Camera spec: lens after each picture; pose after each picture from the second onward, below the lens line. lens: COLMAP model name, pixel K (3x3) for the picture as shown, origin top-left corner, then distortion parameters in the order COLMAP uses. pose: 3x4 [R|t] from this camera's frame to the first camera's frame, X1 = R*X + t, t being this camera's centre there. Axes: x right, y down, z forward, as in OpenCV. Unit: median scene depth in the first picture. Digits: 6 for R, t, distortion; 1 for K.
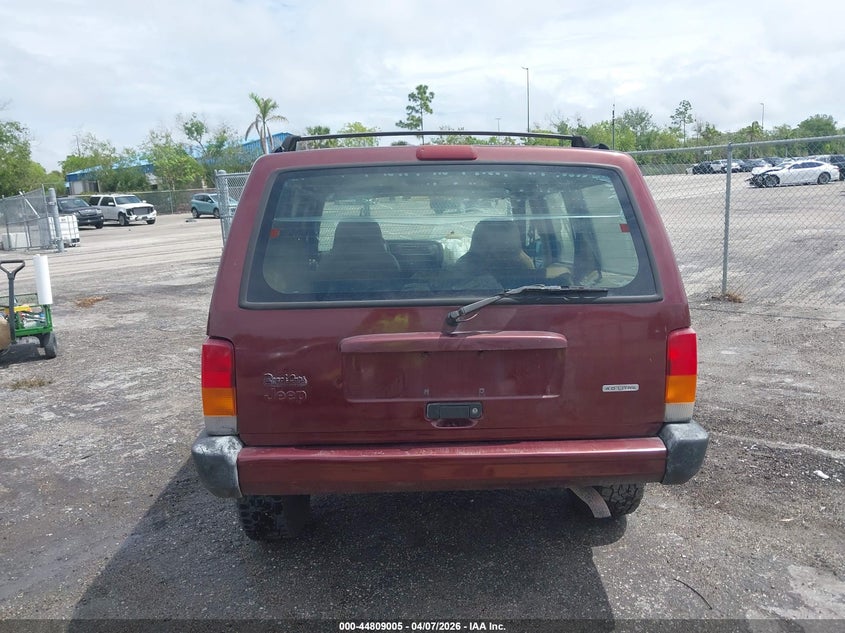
lens RADIAL K [[669.5, 0, 421.0], [0, 669.5, 318.7], [0, 0, 1]] dist [0.001698, -0.004614]
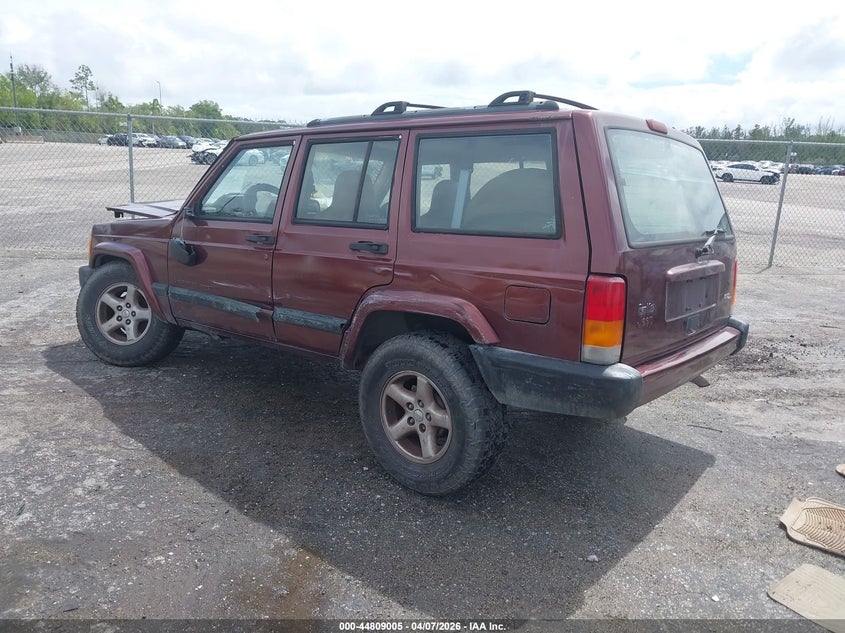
lens RADIAL K [[669.5, 0, 423.9], [0, 669.5, 317.8], [0, 0, 1]] dist [0.001698, -0.004614]
pose [[0.667583, -0.096520, 0.738252, -0.061228], [0.069460, 0.995311, 0.067317, -0.000043], [-0.741288, 0.006339, 0.671157, 0.022483]]
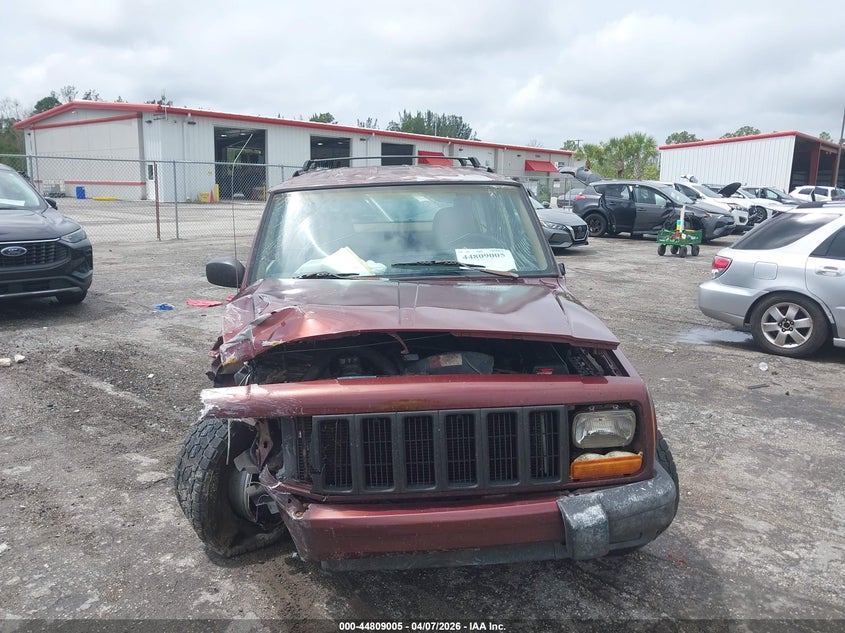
lens RADIAL K [[669.5, 0, 419.6], [0, 669.5, 312.2], [0, 0, 1]] dist [0.001698, -0.004614]
pose [[-0.999224, 0.038590, -0.007839, -0.001925], [0.032858, 0.926808, 0.374096, -0.033207], [0.021702, 0.373549, -0.927357, 0.170002]]
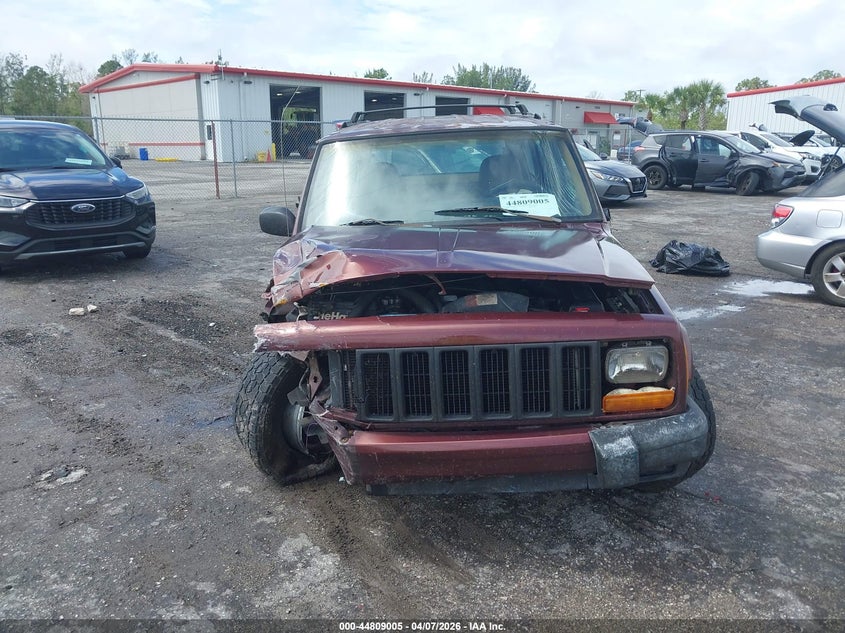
lens RADIAL K [[669.5, 0, 420.1], [0, 669.5, 310.3], [0, 0, 1]] dist [0.001698, -0.004614]
pose [[-0.996294, 0.038512, 0.076905, -0.003185], [0.067656, 0.903004, 0.424271, -0.032689], [-0.053106, 0.427902, -0.902264, 0.172418]]
